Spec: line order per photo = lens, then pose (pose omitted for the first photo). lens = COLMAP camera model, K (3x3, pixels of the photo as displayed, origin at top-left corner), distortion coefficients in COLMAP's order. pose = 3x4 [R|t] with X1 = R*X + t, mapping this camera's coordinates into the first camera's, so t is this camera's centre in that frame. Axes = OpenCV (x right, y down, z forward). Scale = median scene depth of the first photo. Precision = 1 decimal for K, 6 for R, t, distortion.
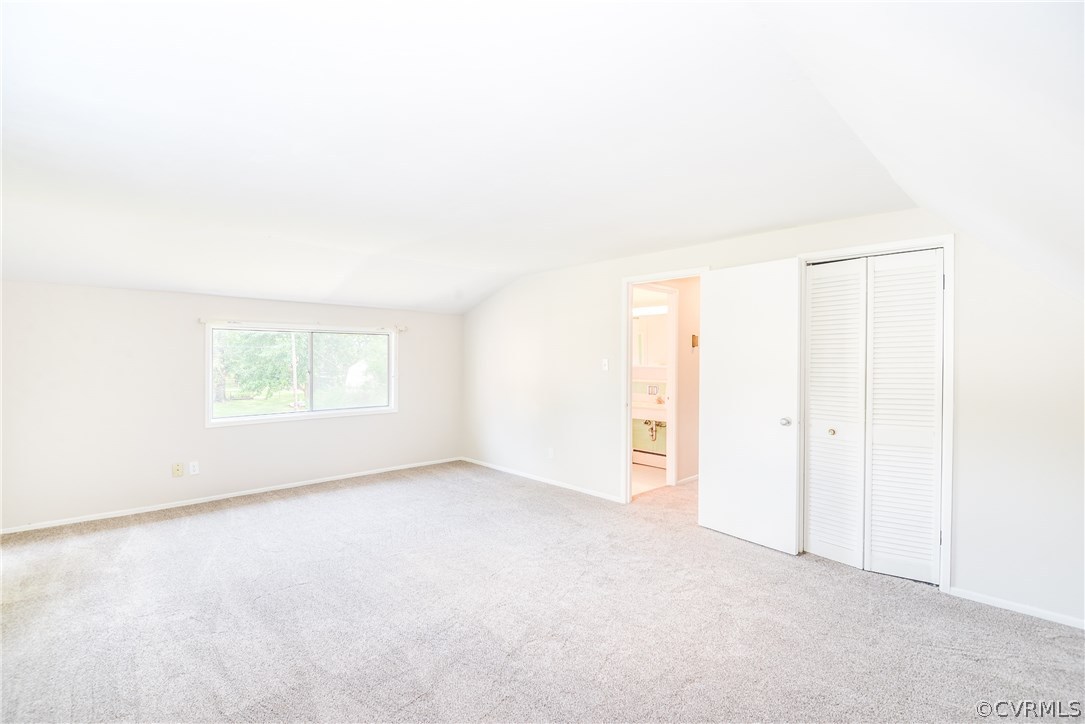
lens RADIAL K [[494.6, 0, 542.5], [0, 494.6, 362.0], [0, 0, 1]] dist [-0.000352, -0.006530]
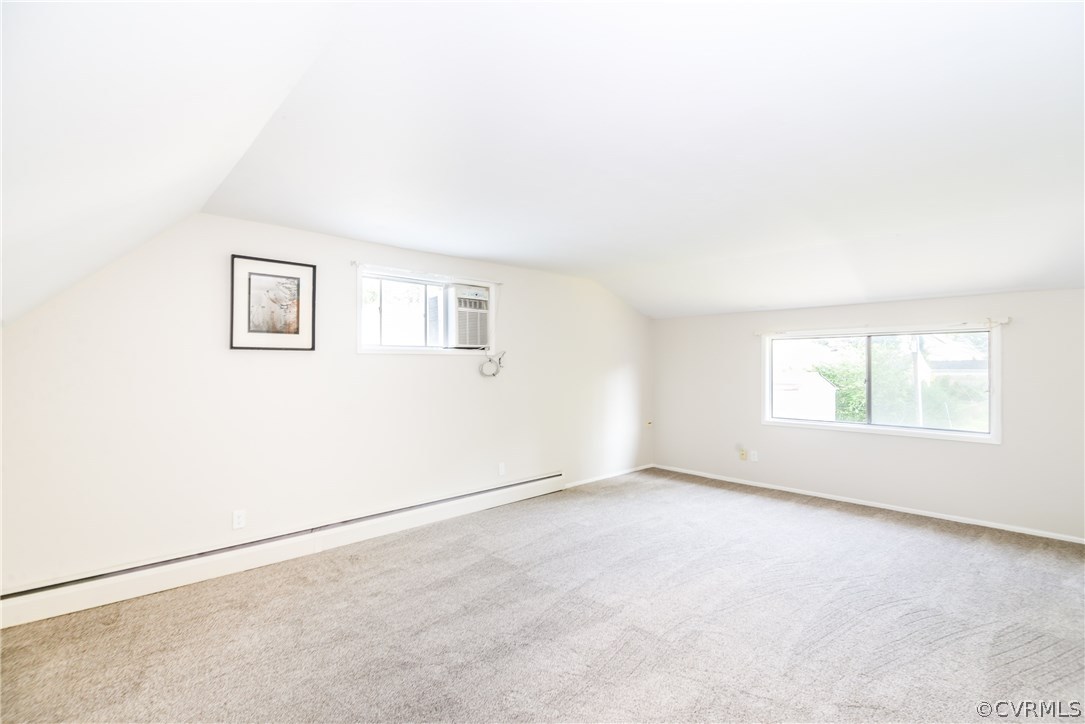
lens RADIAL K [[494.6, 0, 542.5], [0, 494.6, 362.0], [0, 0, 1]] dist [-0.000352, -0.006530]
pose [[-0.005367, -0.011000, -0.999925, 0.501483], [-0.005379, 0.999925, -0.010971, 0.001162], [0.999971, 0.005319, -0.005426, 0.482093]]
